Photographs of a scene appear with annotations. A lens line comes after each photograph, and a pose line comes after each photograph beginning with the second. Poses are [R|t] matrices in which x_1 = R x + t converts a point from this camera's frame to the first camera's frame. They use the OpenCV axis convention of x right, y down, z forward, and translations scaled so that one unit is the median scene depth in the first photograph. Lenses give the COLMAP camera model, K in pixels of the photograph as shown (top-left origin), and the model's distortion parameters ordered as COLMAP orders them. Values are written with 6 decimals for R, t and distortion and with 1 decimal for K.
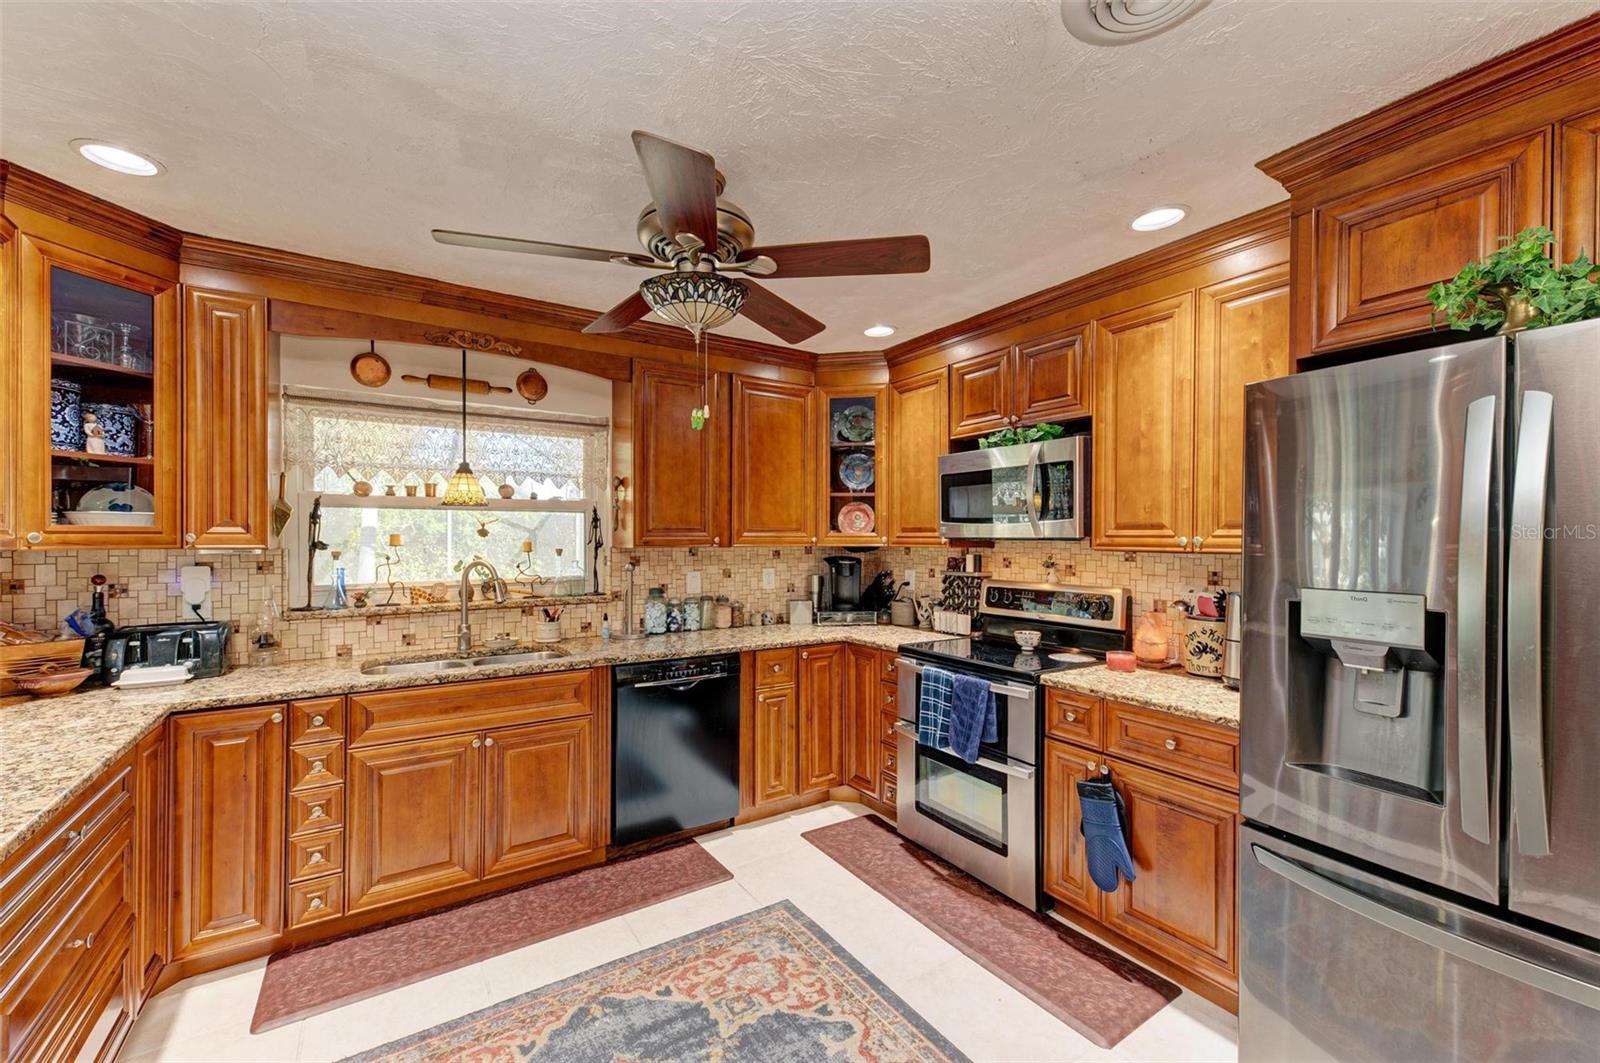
lens RADIAL K [[656.6, 0, 797.7], [0, 656.6, 540.1], [0, 0, 1]] dist [0.021666, -0.006313]
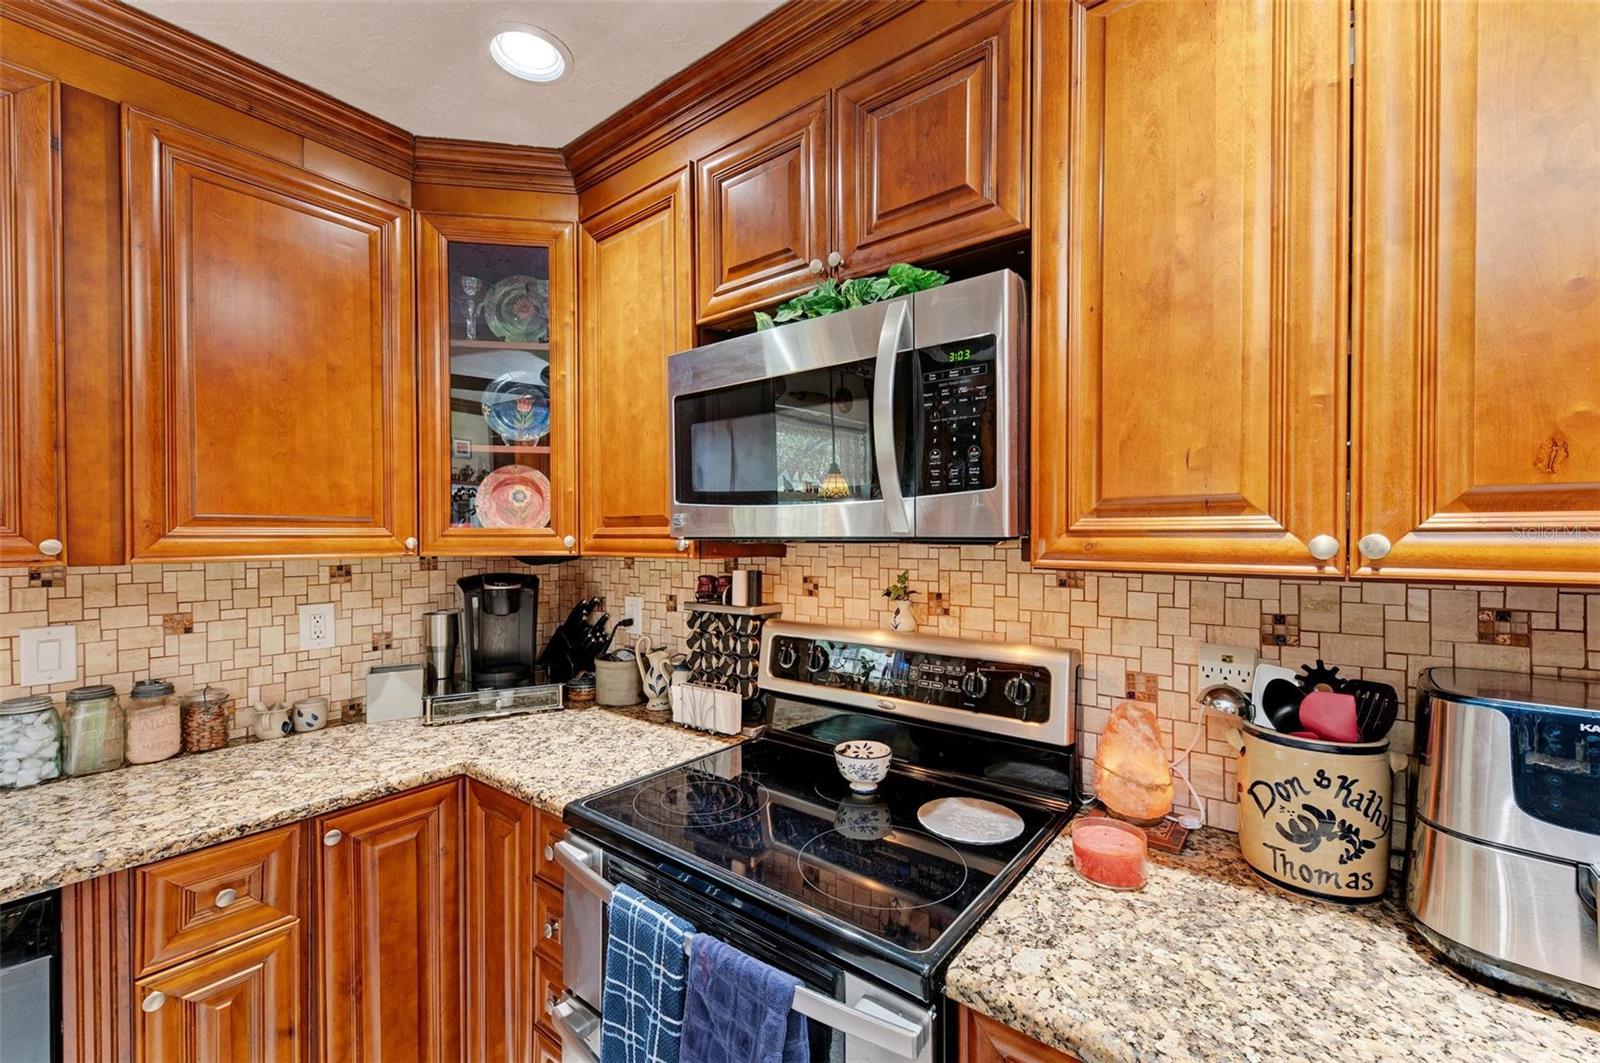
lens RADIAL K [[656.6, 0, 797.7], [0, 656.6, 540.1], [0, 0, 1]] dist [0.021666, -0.006313]
pose [[0.944749, -0.005696, 0.327746, 0.141381], [0.004741, 0.999982, 0.003714, -0.002951], [-0.327762, -0.001955, 0.944758, 0.518555]]
